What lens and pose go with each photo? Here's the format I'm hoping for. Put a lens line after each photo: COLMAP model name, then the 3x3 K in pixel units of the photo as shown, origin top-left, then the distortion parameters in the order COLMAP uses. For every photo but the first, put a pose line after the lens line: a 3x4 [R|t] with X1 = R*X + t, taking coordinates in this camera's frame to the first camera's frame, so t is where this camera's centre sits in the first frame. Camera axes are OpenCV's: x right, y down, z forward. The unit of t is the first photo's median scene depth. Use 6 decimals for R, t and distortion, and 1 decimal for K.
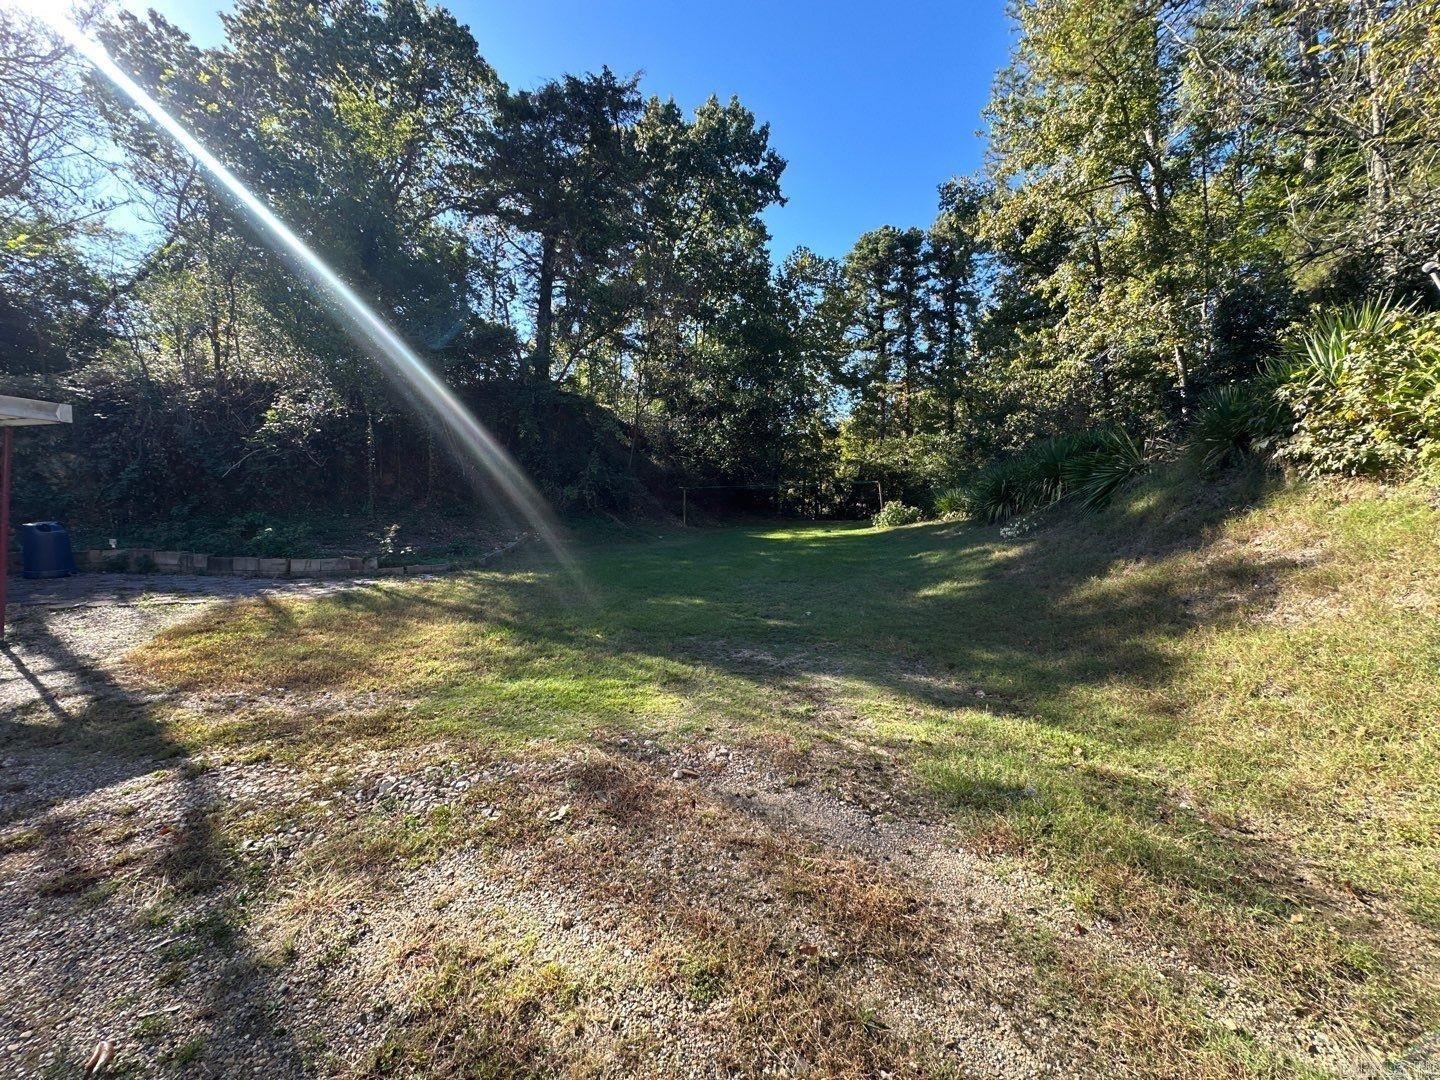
lens RADIAL K [[574.1, 0, 718.9], [0, 574.1, 537.1], [0, 0, 1]] dist [-0.003084, 0.000609]
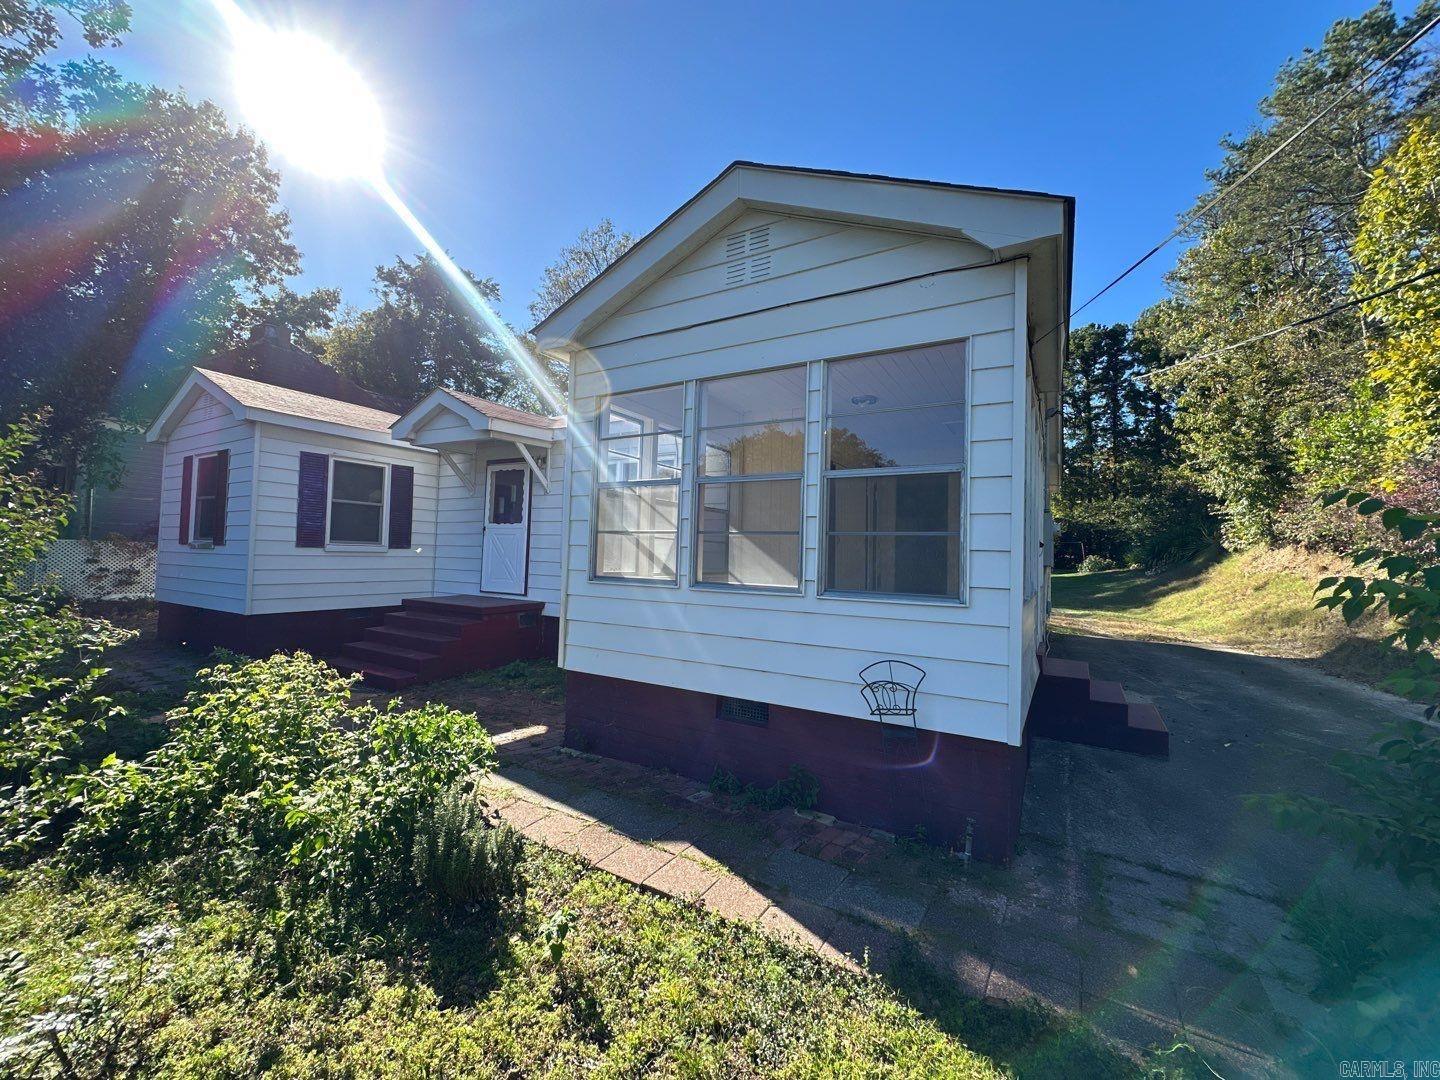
lens RADIAL K [[574.1, 0, 720.2], [0, 574.1, 538.0], [0, 0, 1]] dist [-0.003084, 0.000609]
pose [[0.953175, 0.012789, -0.302149, -0.081000], [-0.035840, 0.996841, -0.070870, 0.015454], [0.300288, 0.078381, 0.950623, -0.338190]]
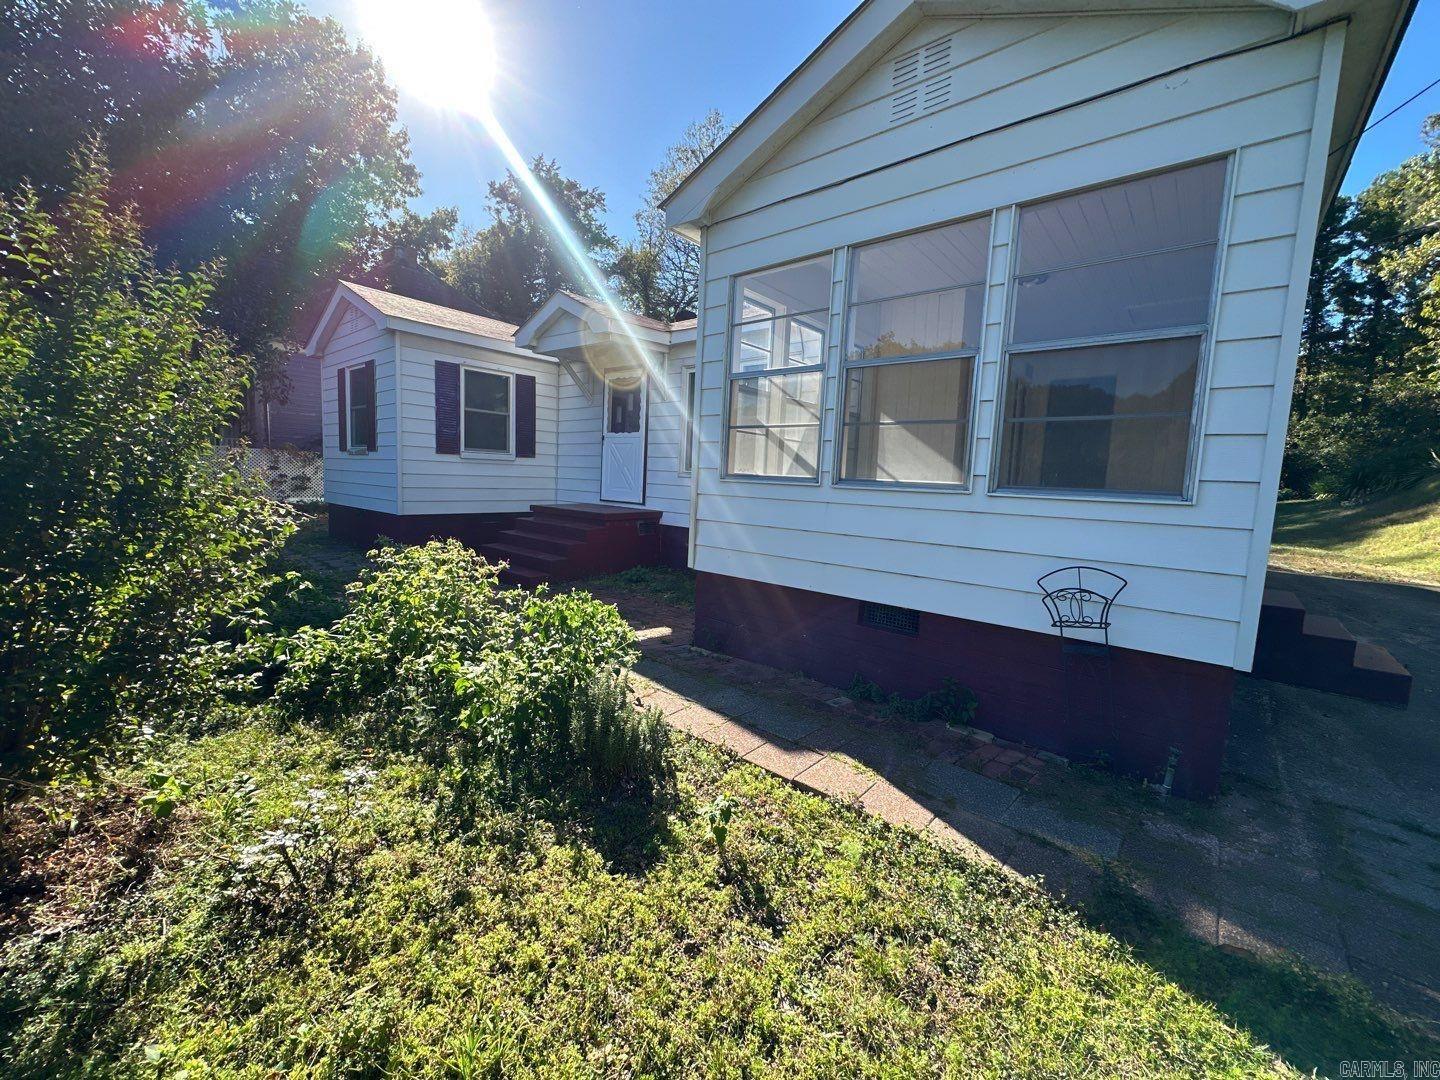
lens RADIAL K [[574.1, 0, 719.1], [0, 574.1, 538.6], [0, 0, 1]] dist [-0.003084, 0.000609]
pose [[0.886533, 0.082614, -0.455230, -0.090739], [-0.057700, 0.995989, 0.068383, 0.020994], [0.459054, -0.034357, 0.887744, -0.333694]]
